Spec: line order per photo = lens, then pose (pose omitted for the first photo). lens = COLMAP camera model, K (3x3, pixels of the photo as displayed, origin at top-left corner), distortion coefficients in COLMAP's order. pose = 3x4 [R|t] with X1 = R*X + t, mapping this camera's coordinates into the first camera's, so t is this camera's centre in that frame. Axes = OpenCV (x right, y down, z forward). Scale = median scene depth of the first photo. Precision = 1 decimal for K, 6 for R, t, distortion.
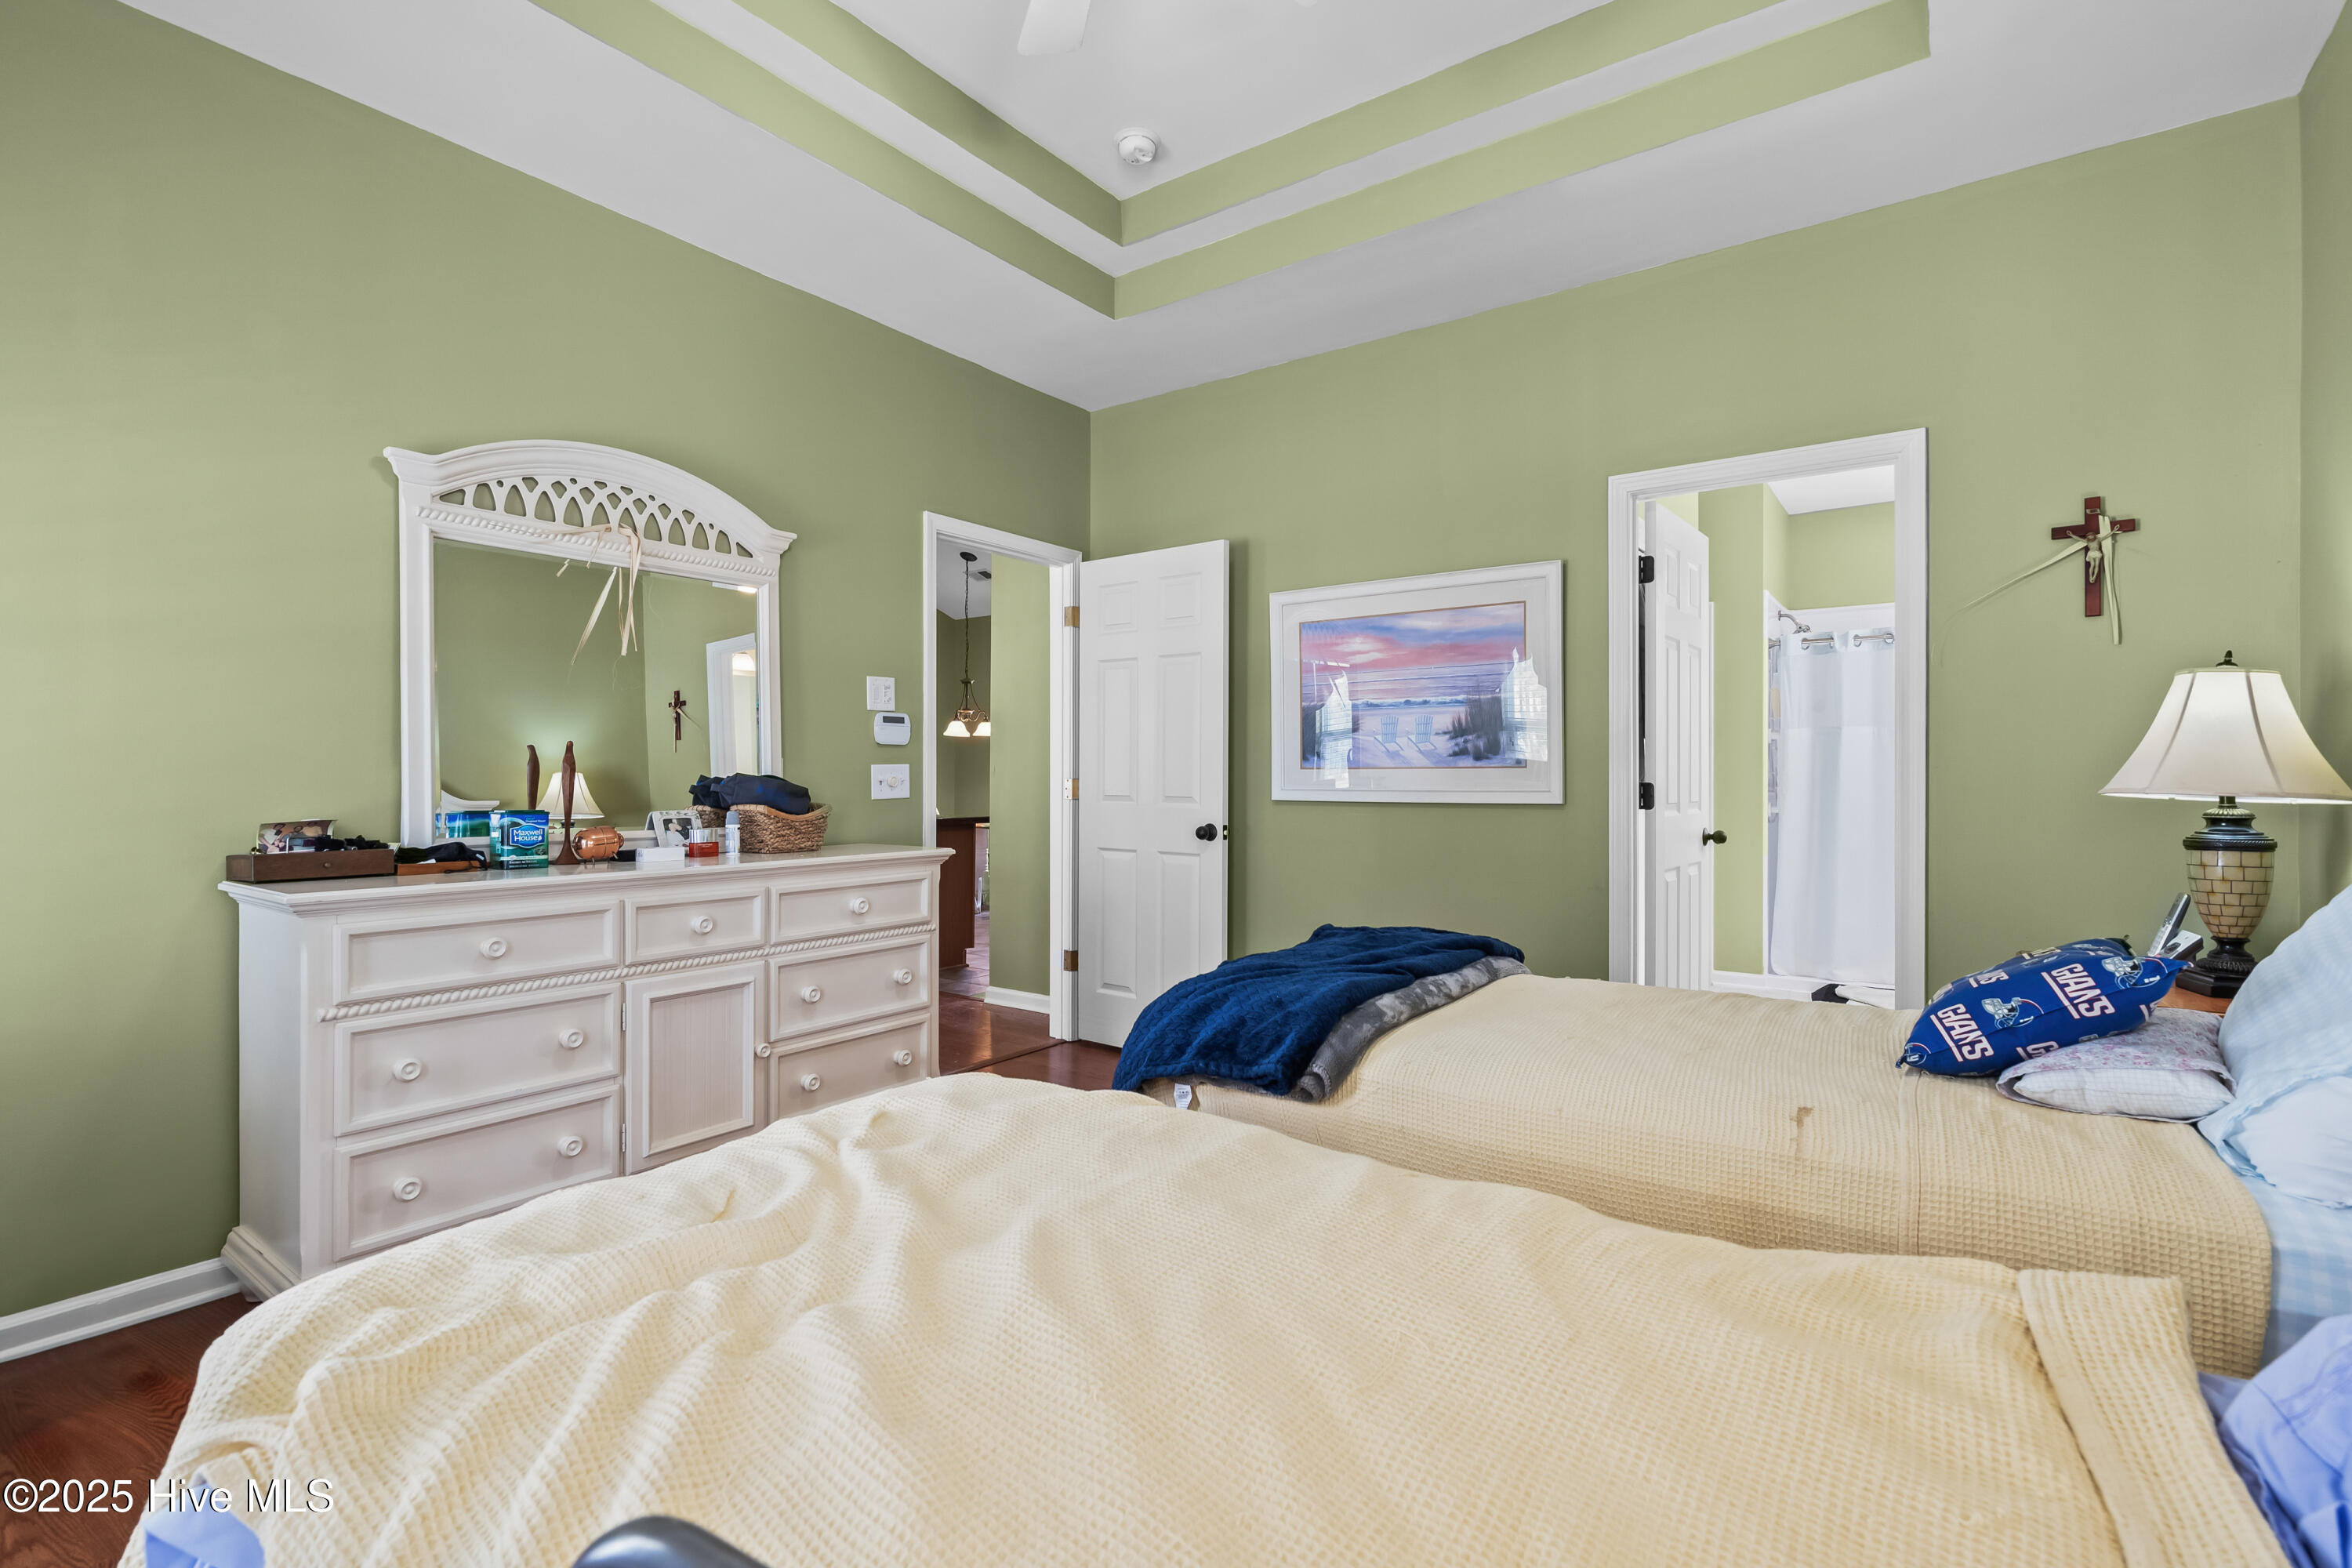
lens RADIAL K [[1080.3, 0, 1176.4], [0, 1080.3, 771.2], [0, 0, 1]] dist [-0.006196, 0.000642]
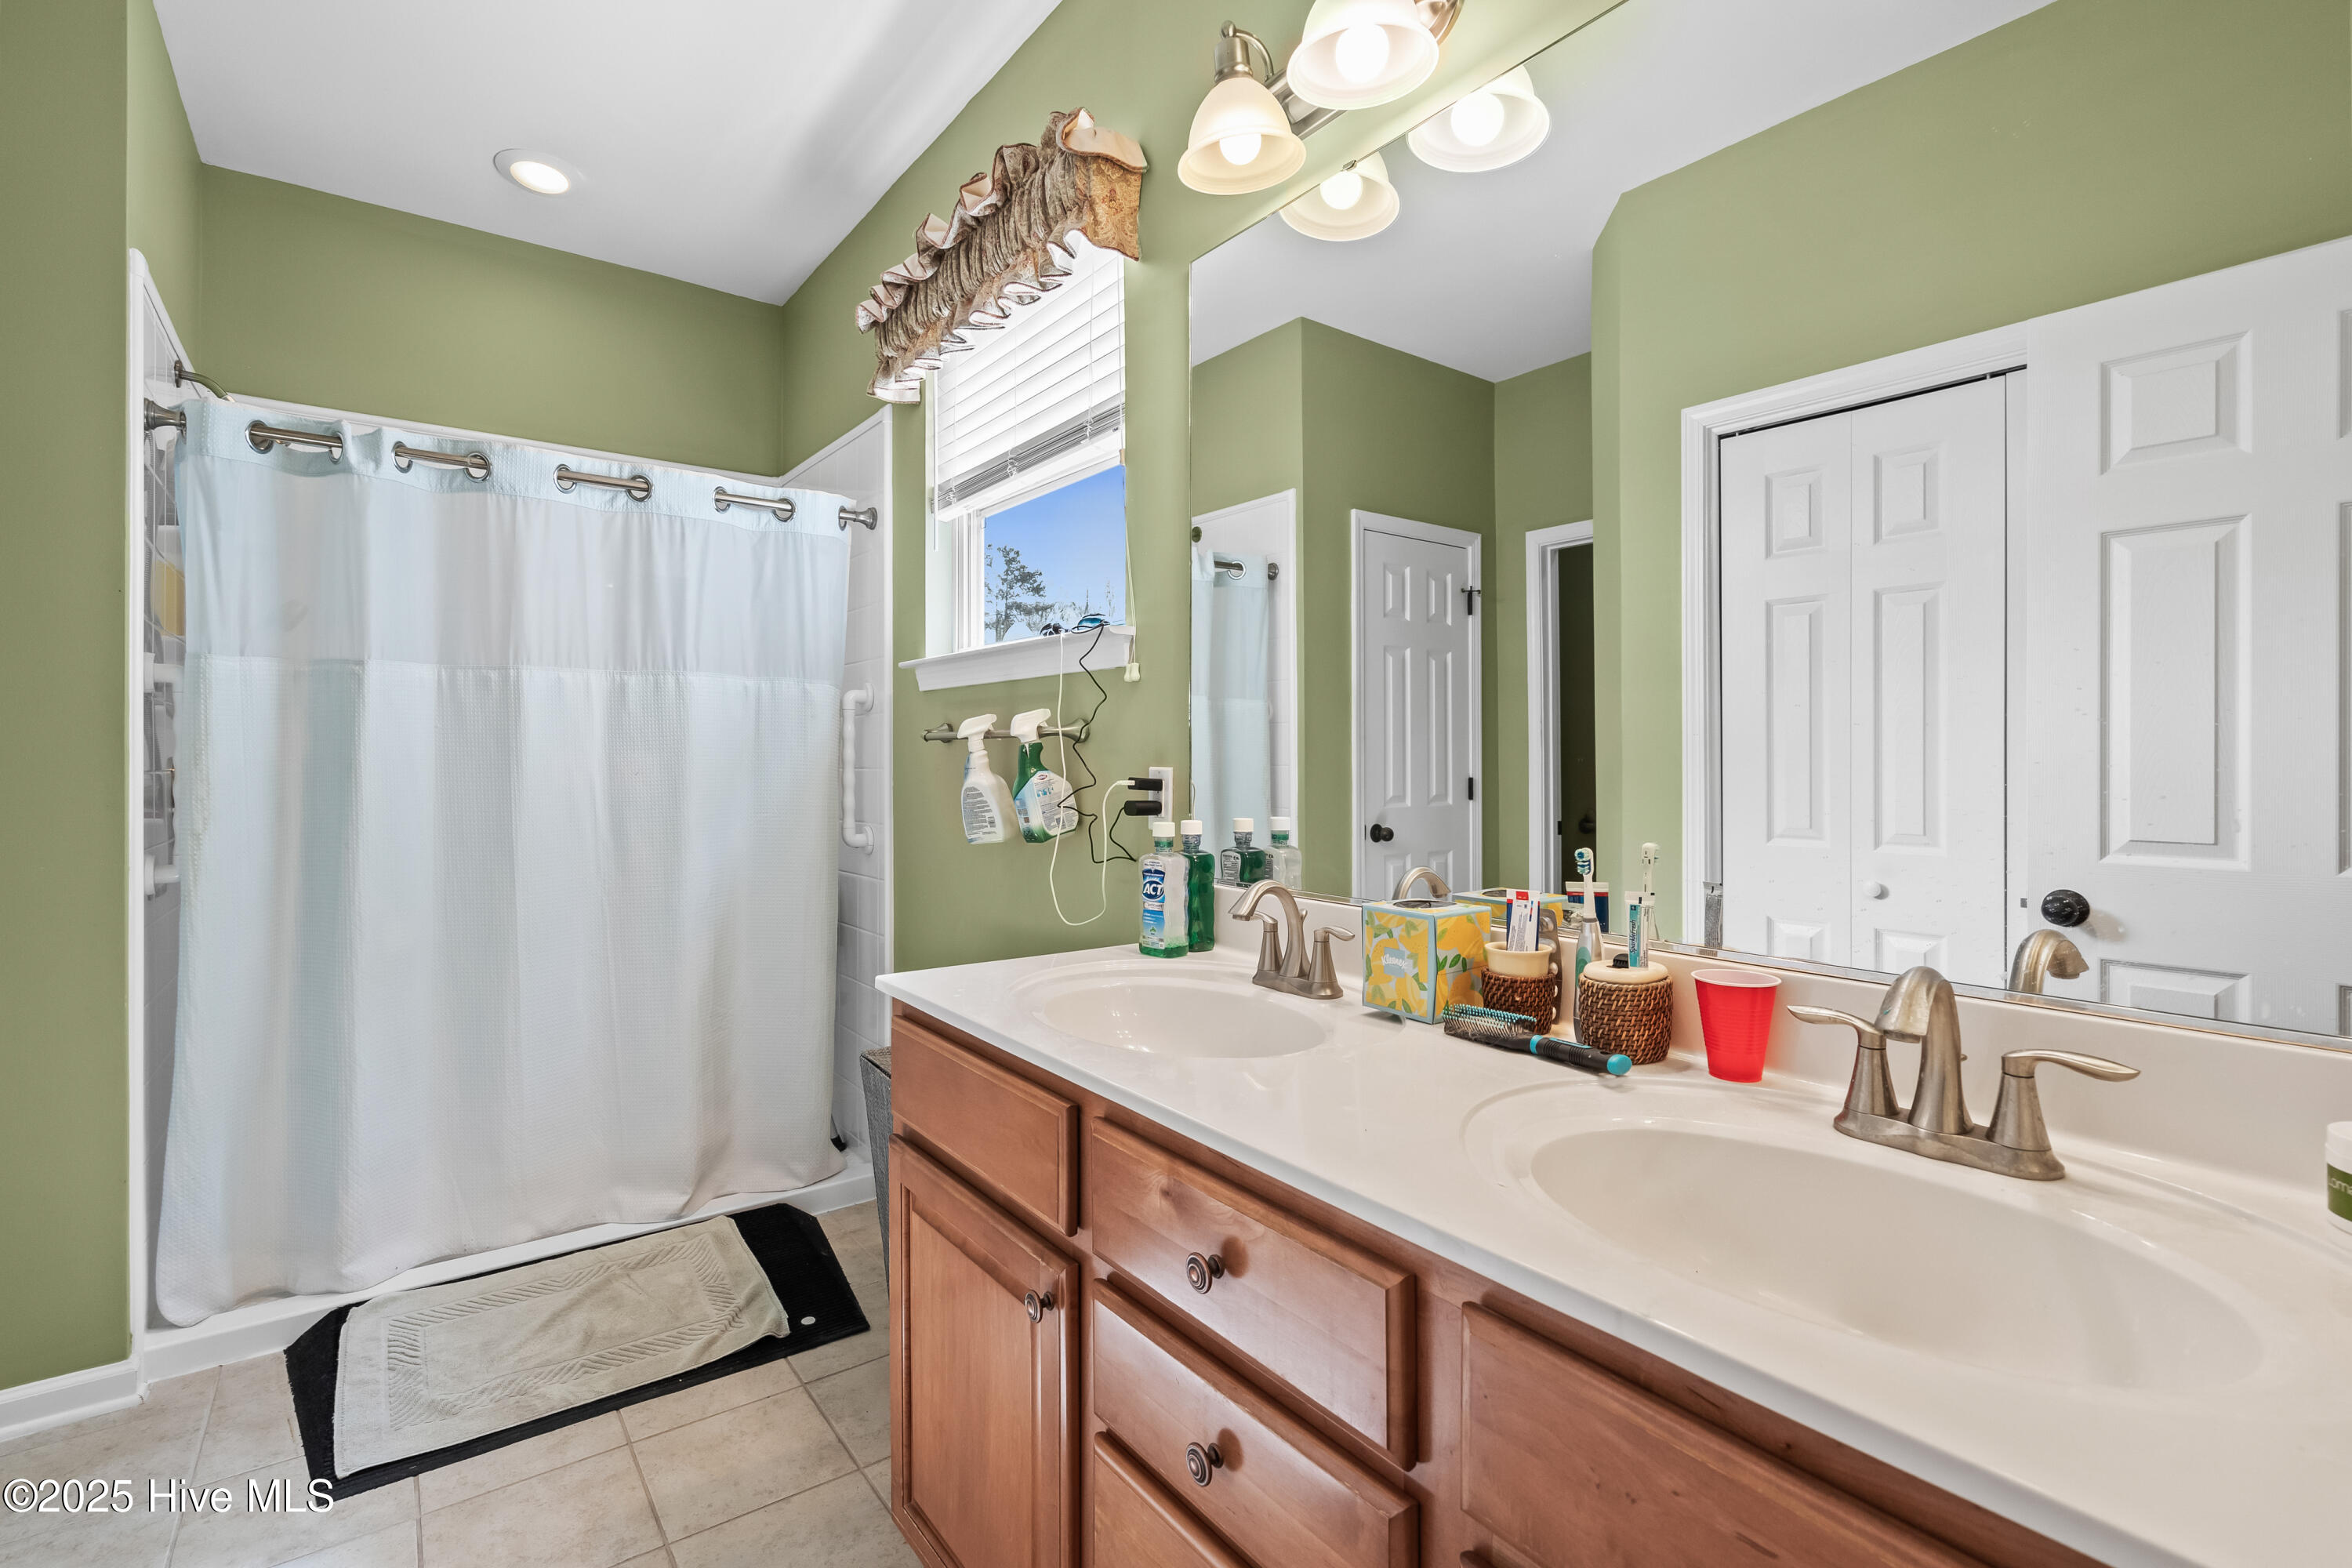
lens RADIAL K [[1060.7, 0, 1170.6], [0, 1060.7, 785.4], [0, 0, 1]] dist [-0.005990, 0.003812]
pose [[0.299005, -0.001829, 0.954250, 0.316856], [0.002399, 0.999996, 0.001166, 0.006868], [-0.954248, 0.001940, 0.299009, 0.572631]]
